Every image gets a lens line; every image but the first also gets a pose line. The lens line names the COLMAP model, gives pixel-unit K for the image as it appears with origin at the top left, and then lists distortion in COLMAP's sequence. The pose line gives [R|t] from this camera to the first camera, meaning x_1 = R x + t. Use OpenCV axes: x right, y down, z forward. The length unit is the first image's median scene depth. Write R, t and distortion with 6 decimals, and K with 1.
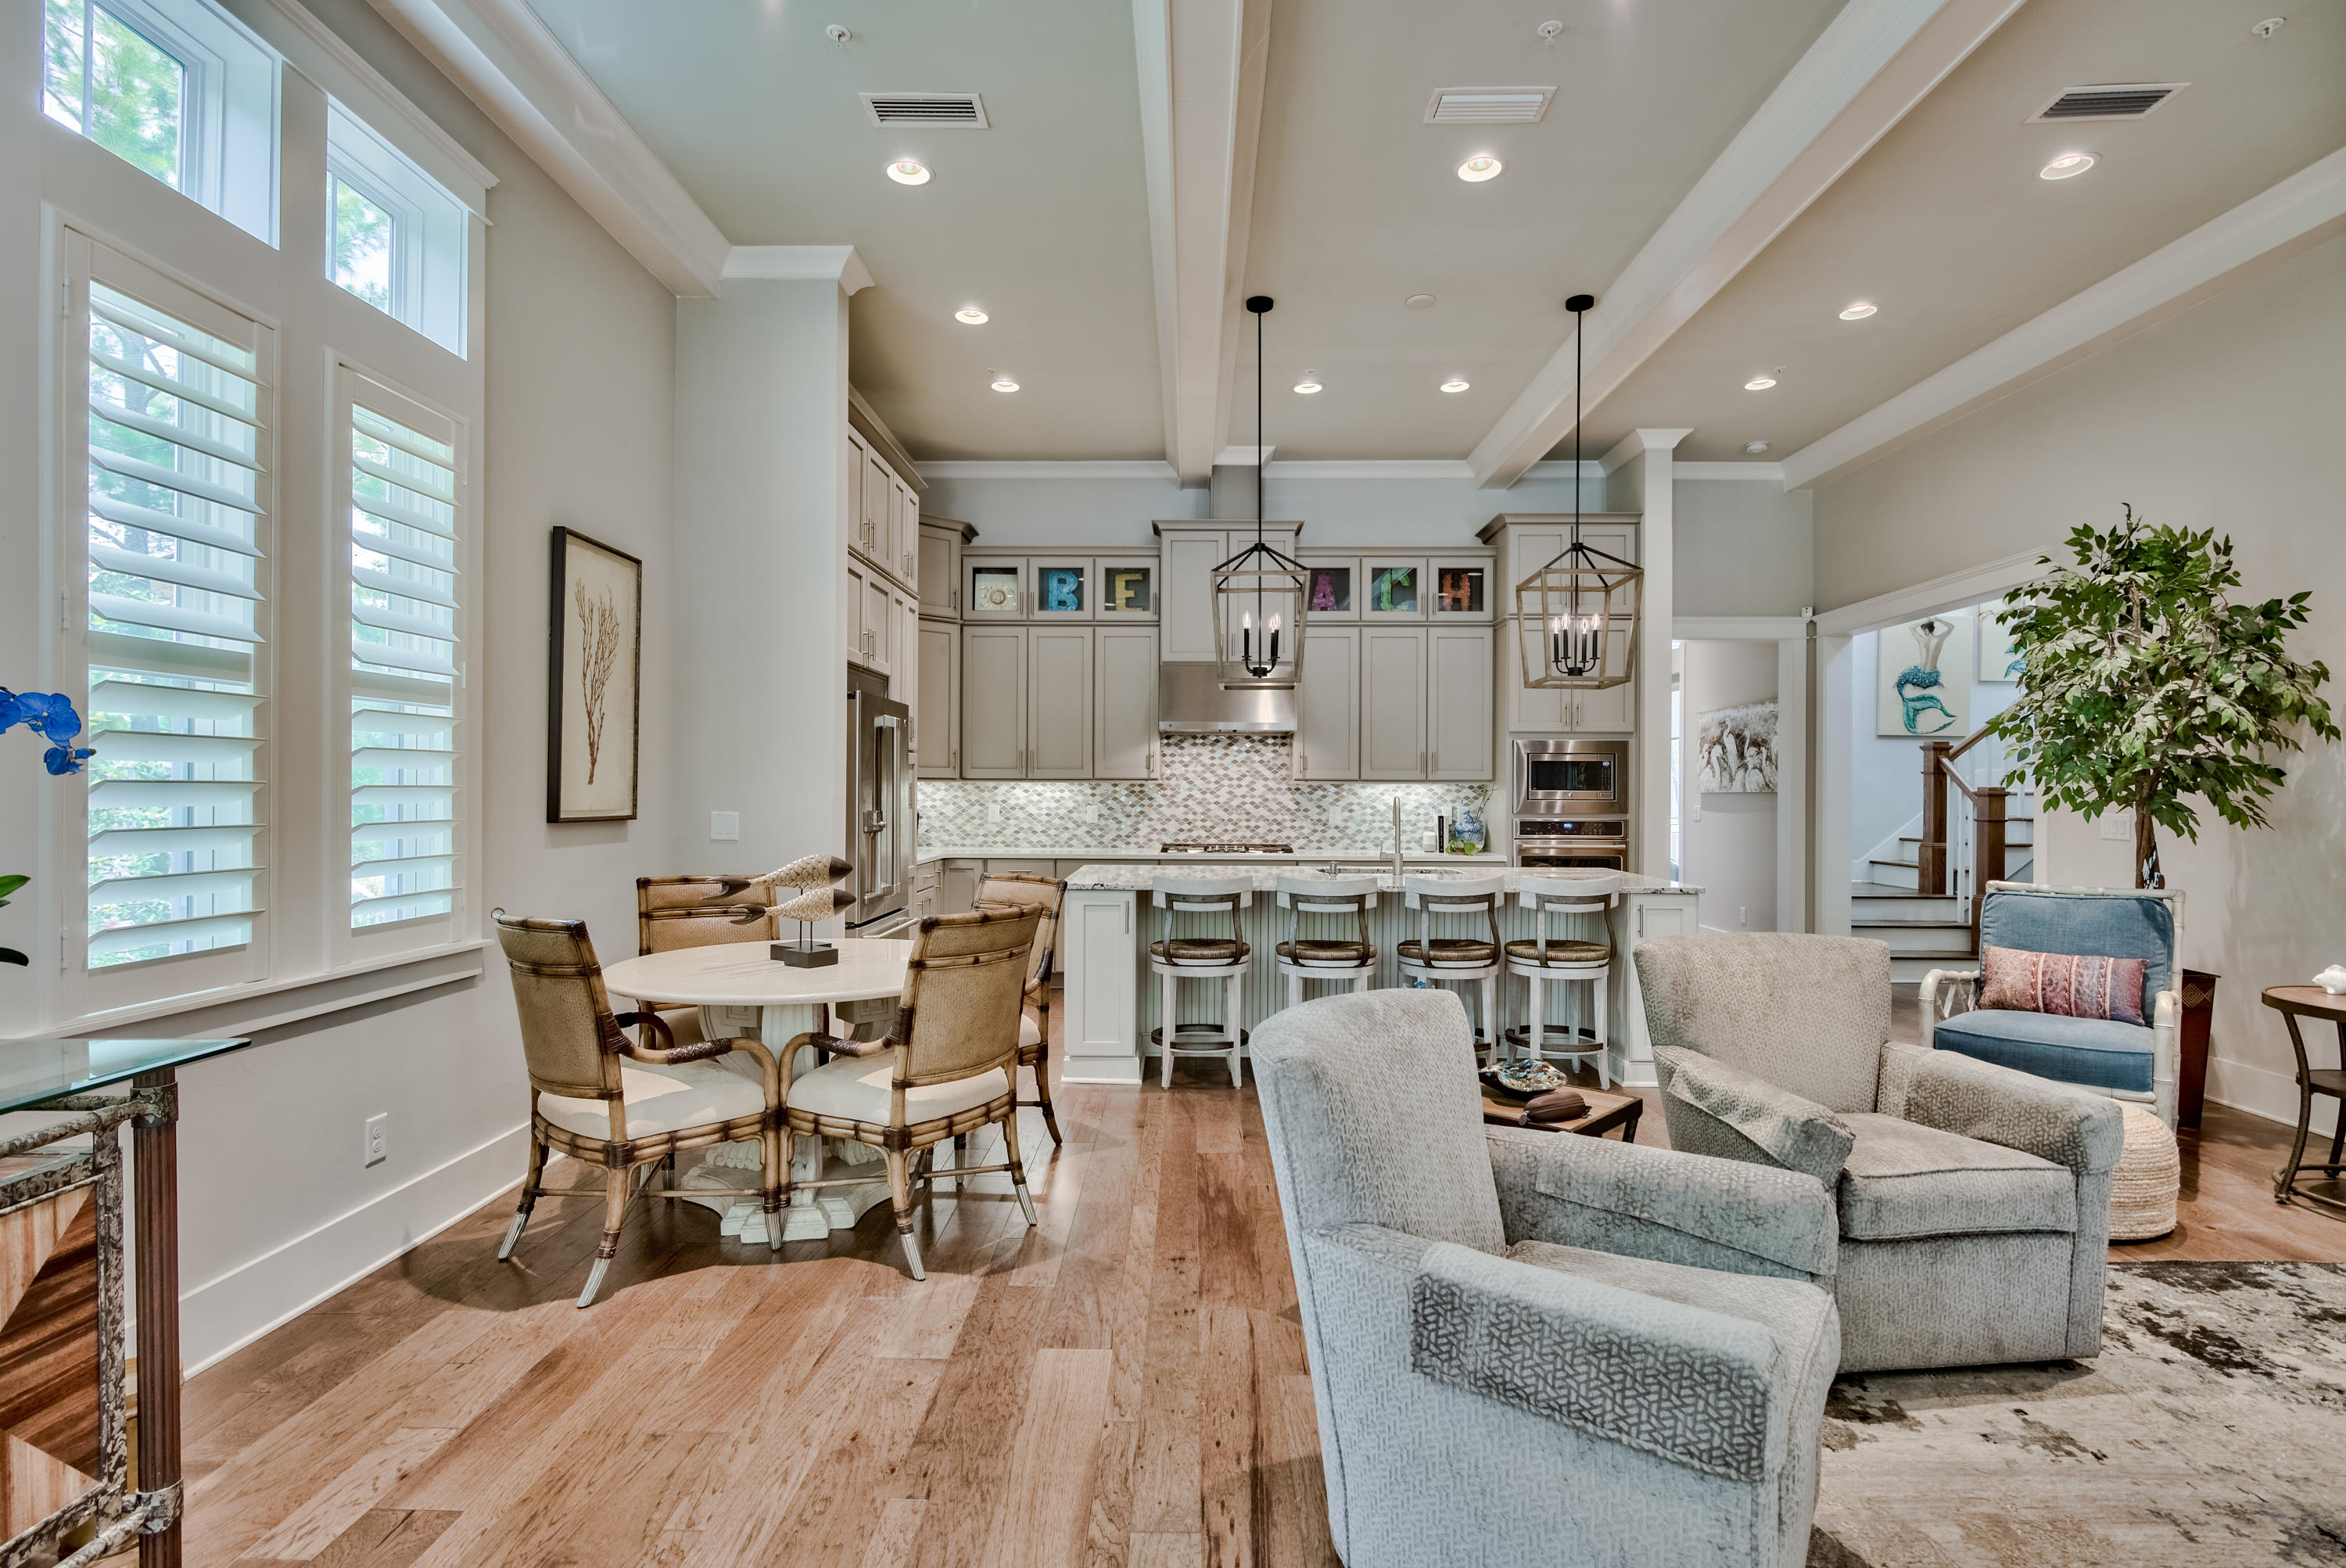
lens RADIAL K [[1114.0, 0, 1186.8], [0, 1114.0, 790.2], [0, 0, 1]] dist [-0.002137, -0.000680]
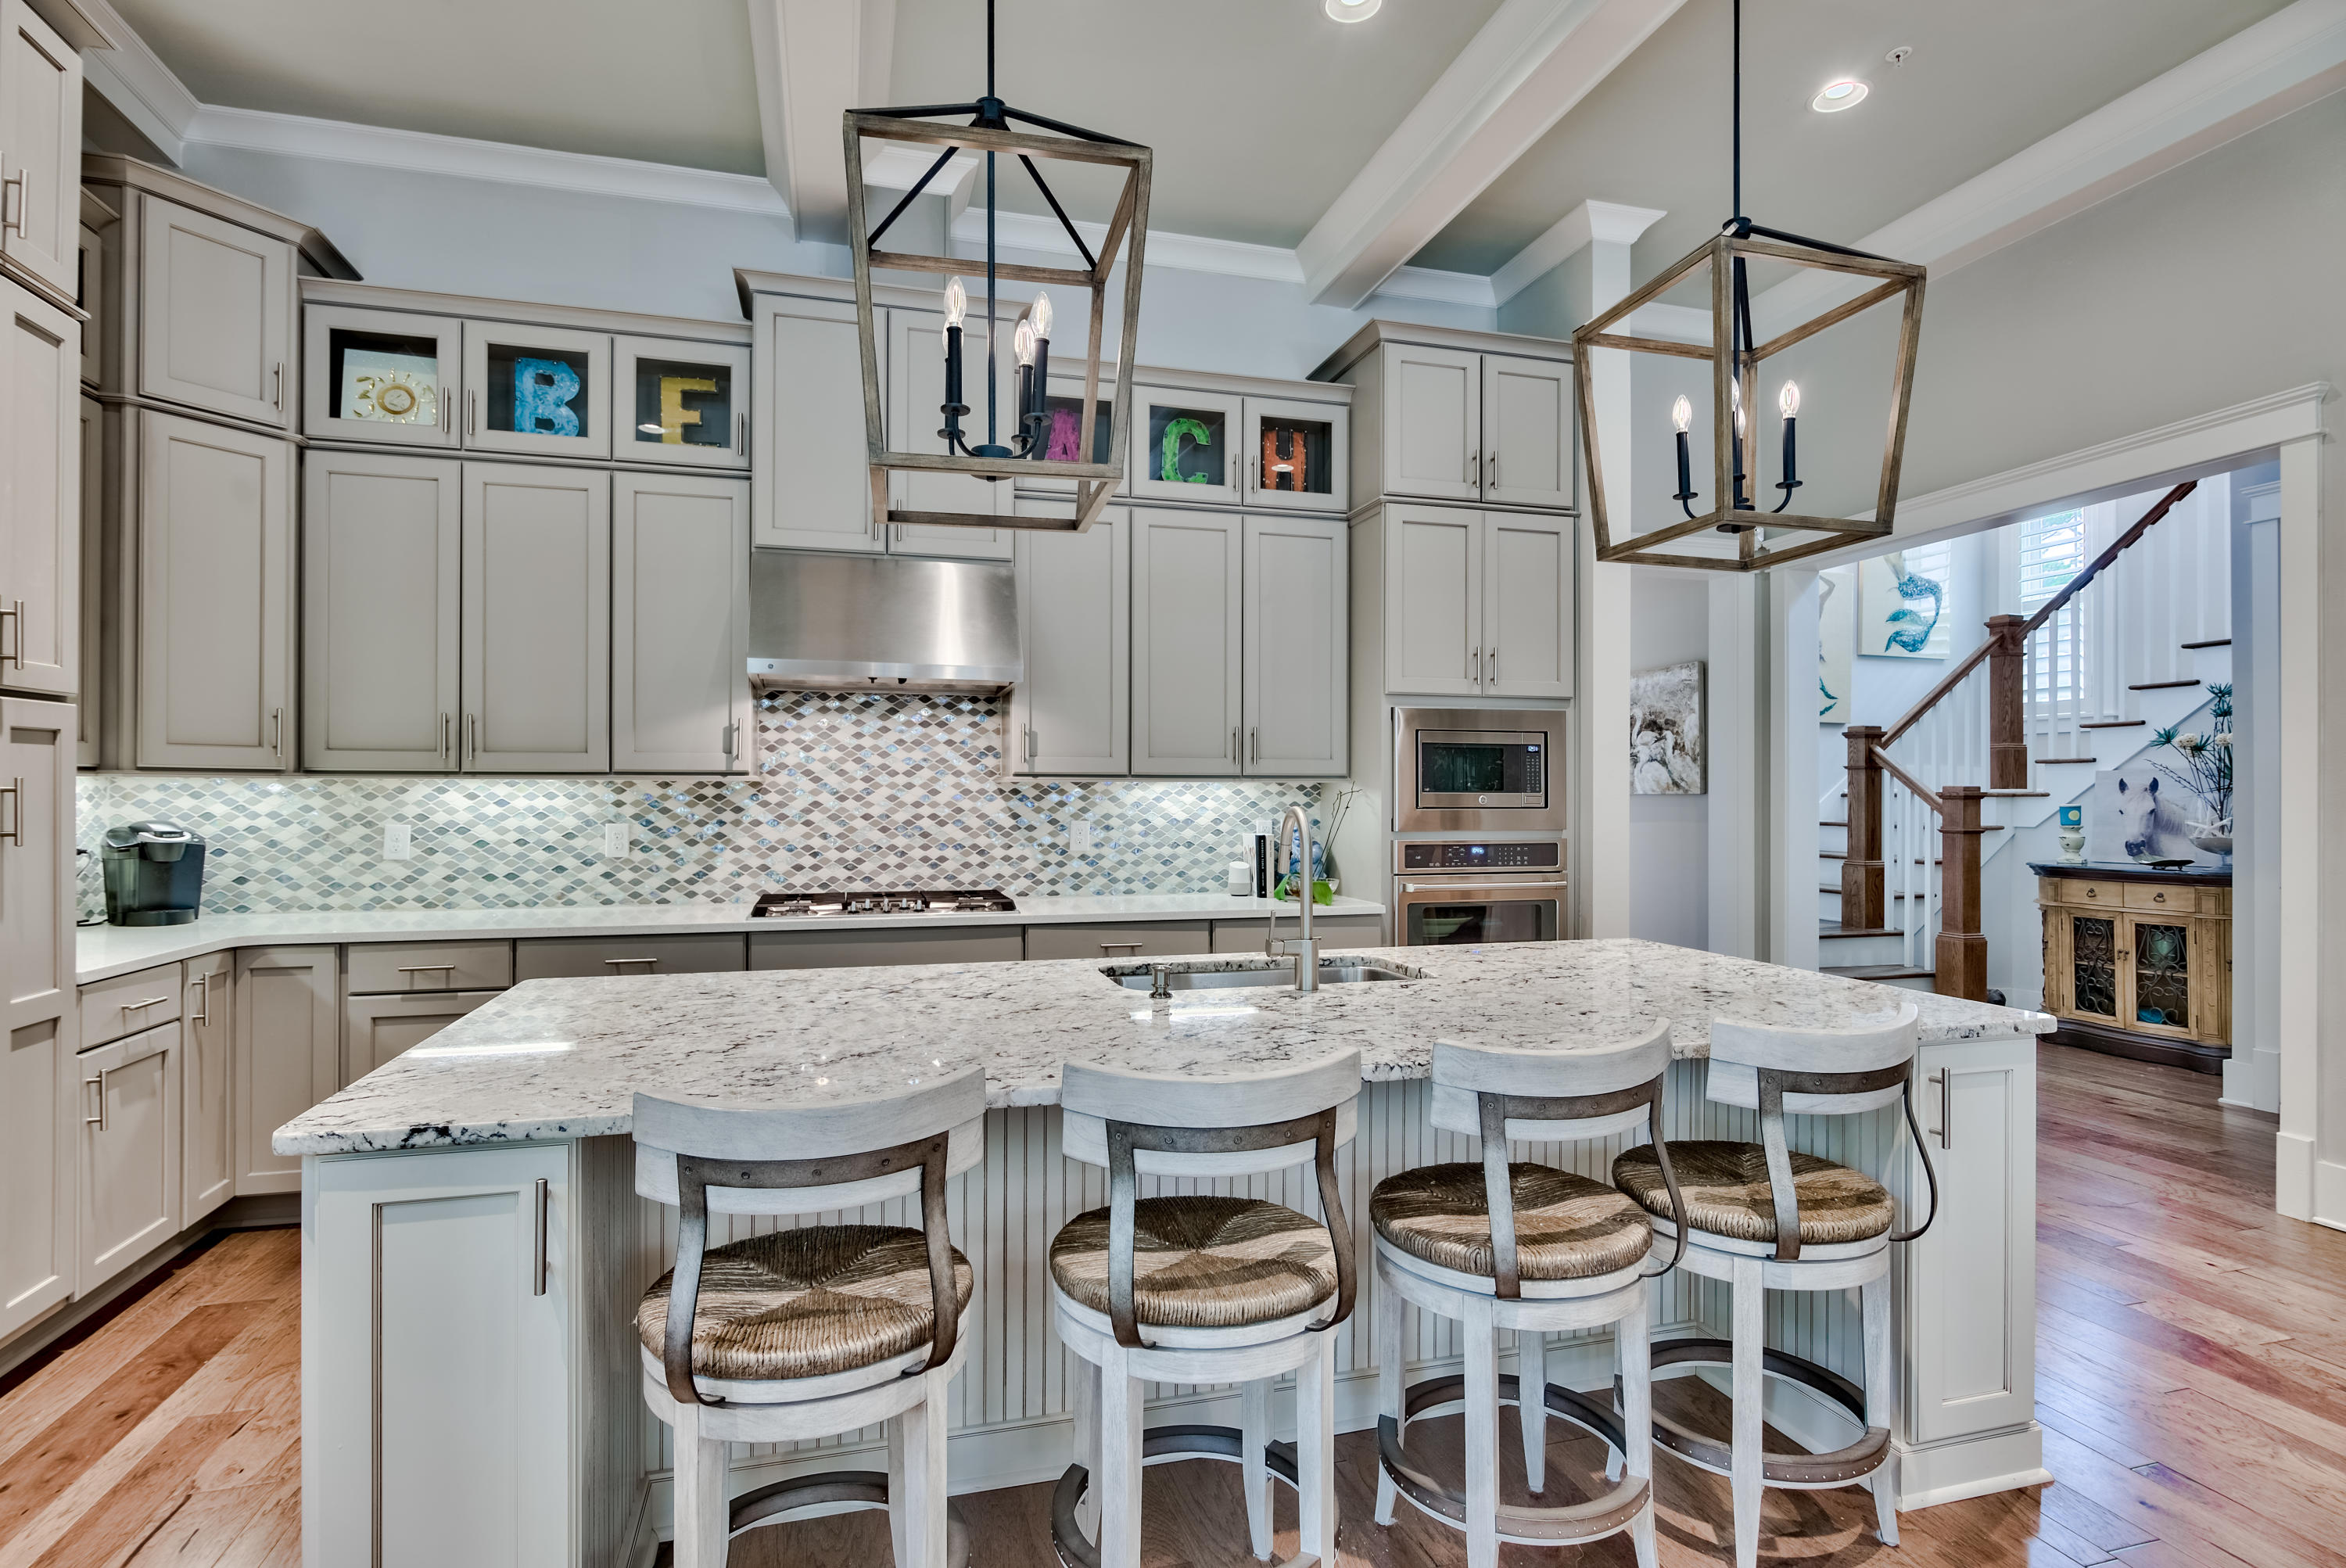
lens RADIAL K [[1184.5, 0, 1236.5], [0, 1184.5, 790.8], [0, 0, 1]] dist [-0.002478, -0.000516]
pose [[0.946352, -0.002384, 0.323130, 0.011348], [0.002954, 0.999995, -0.001275, -0.000164], [-0.323125, 0.002161, 0.946354, 0.408290]]
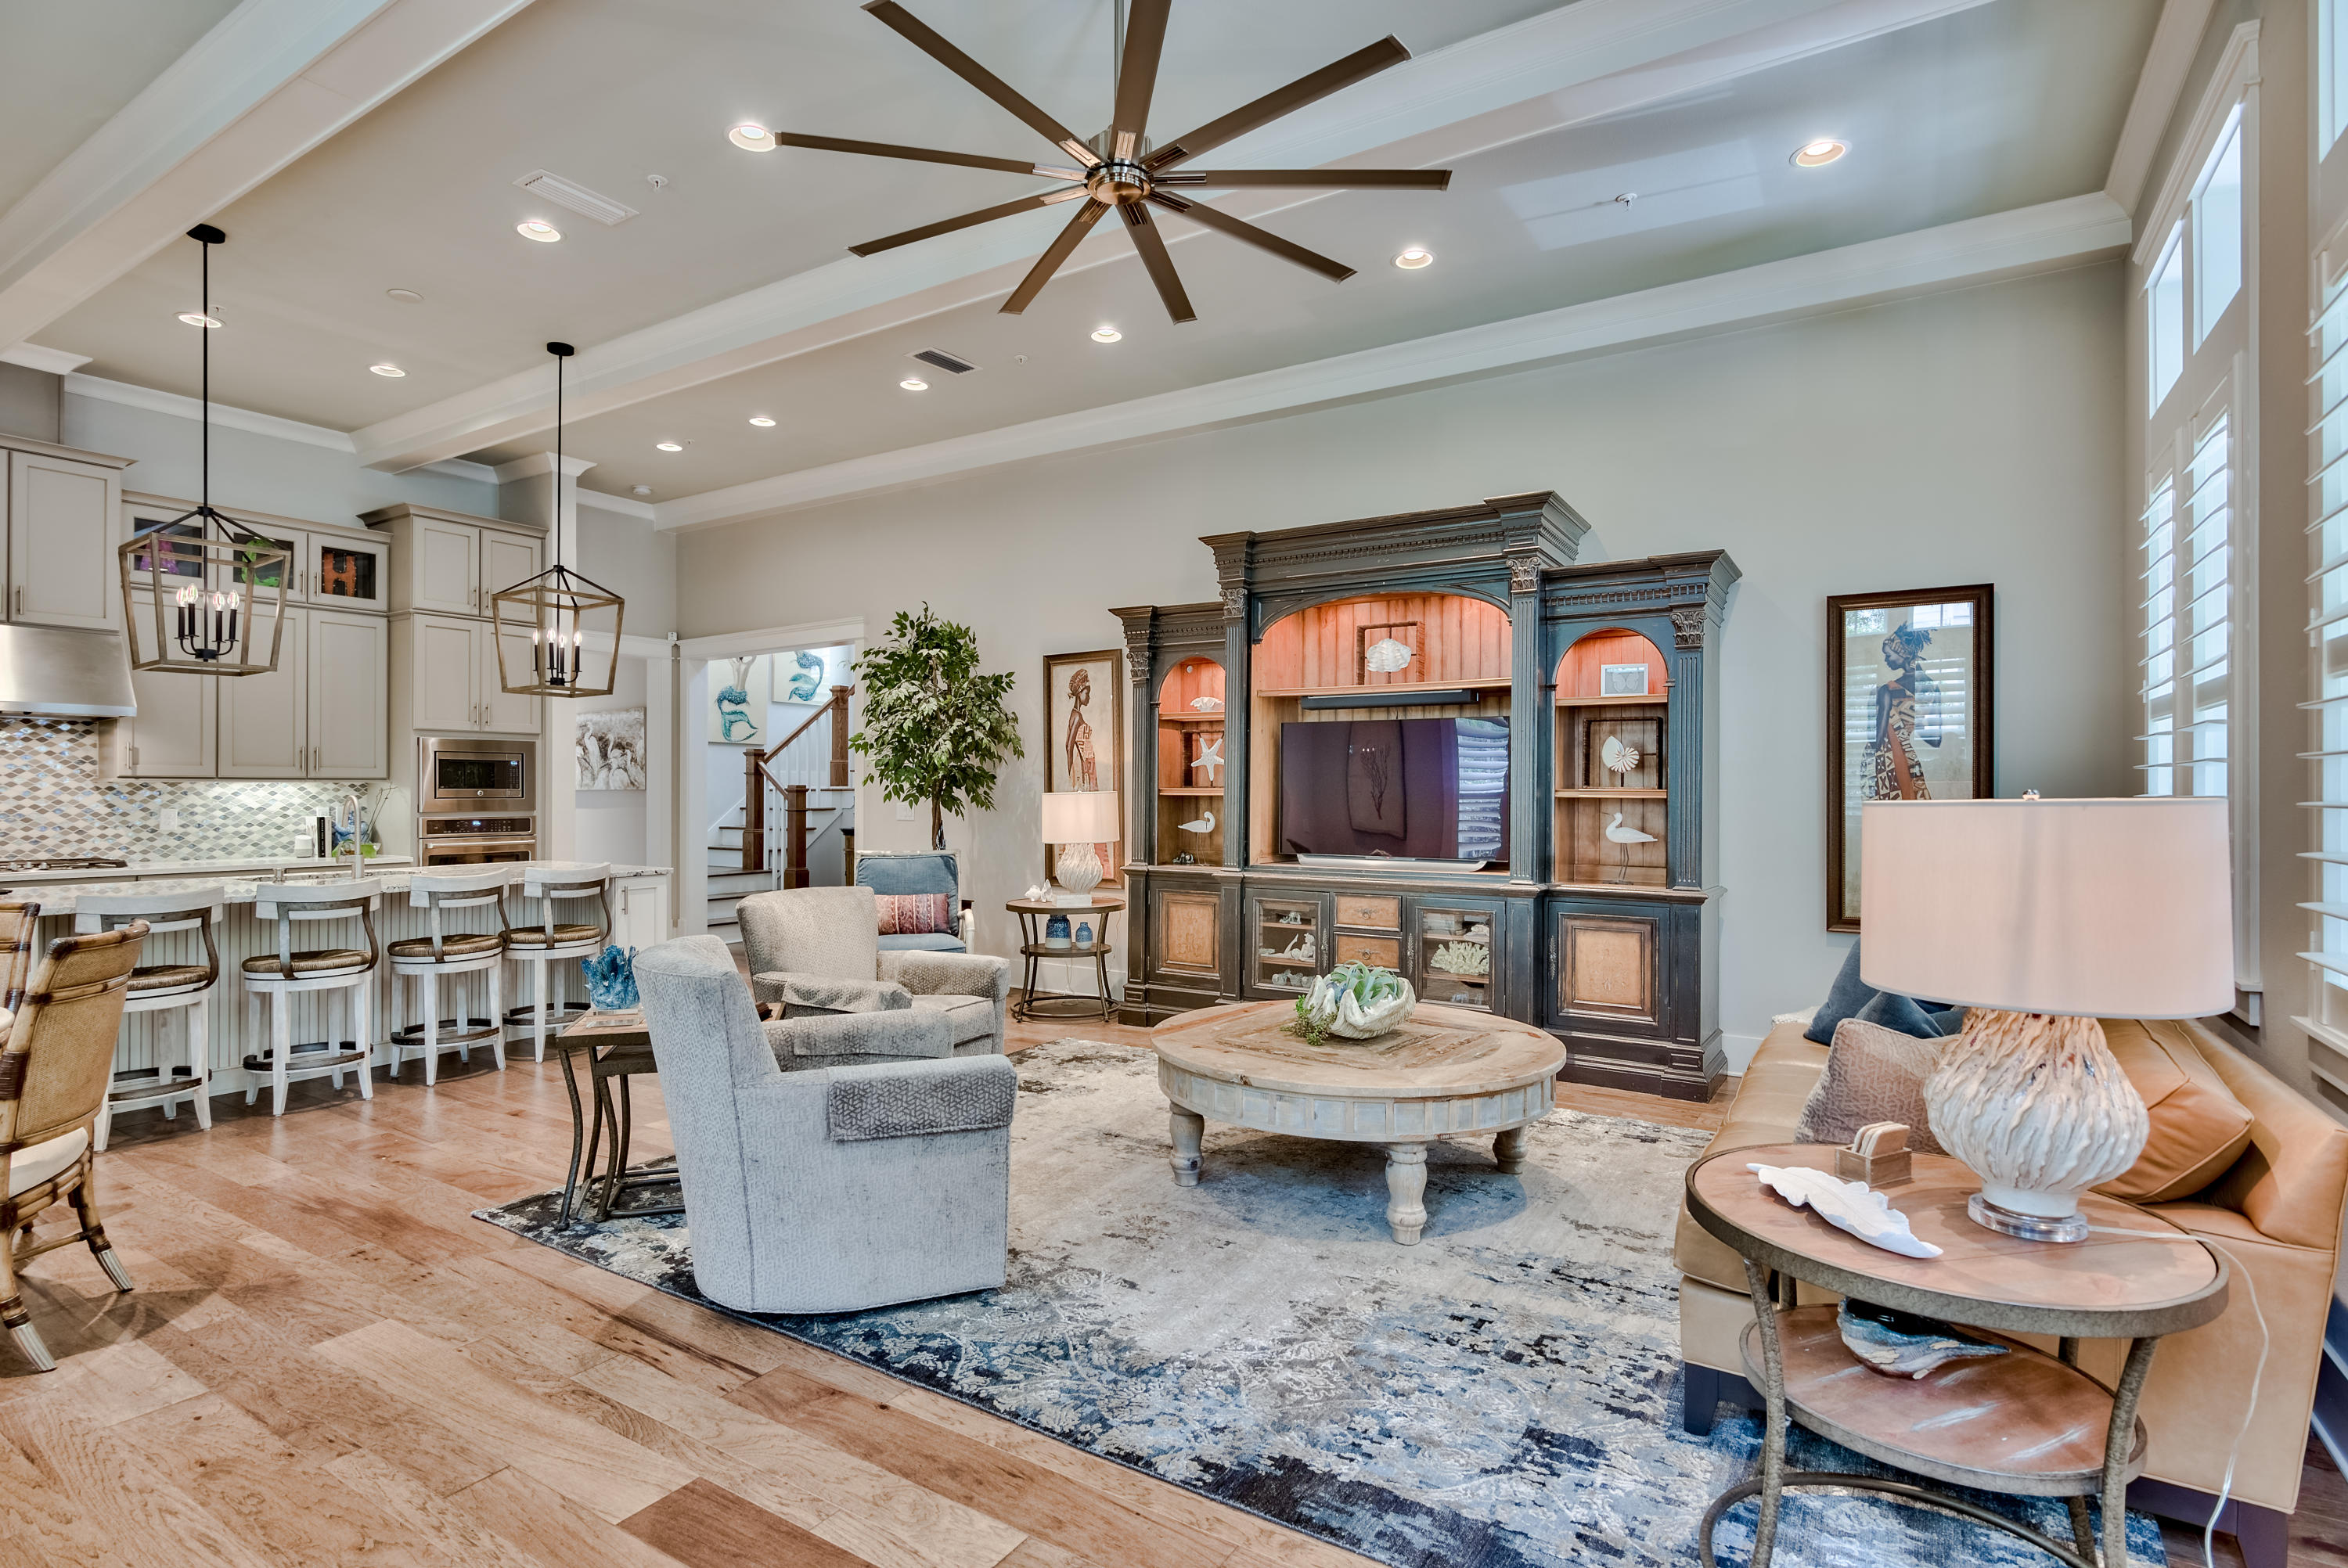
lens RADIAL K [[1138.2, 0, 1100.0], [0, 1138.2, 786.8], [0, 0, 1]] dist [-0.001891, -0.001328]
pose [[0.565625, -0.002297, 0.824660, -0.180366], [0.002844, 0.999996, 0.000835, -0.000816], [-0.824658, 0.001873, 0.565629, -0.053199]]
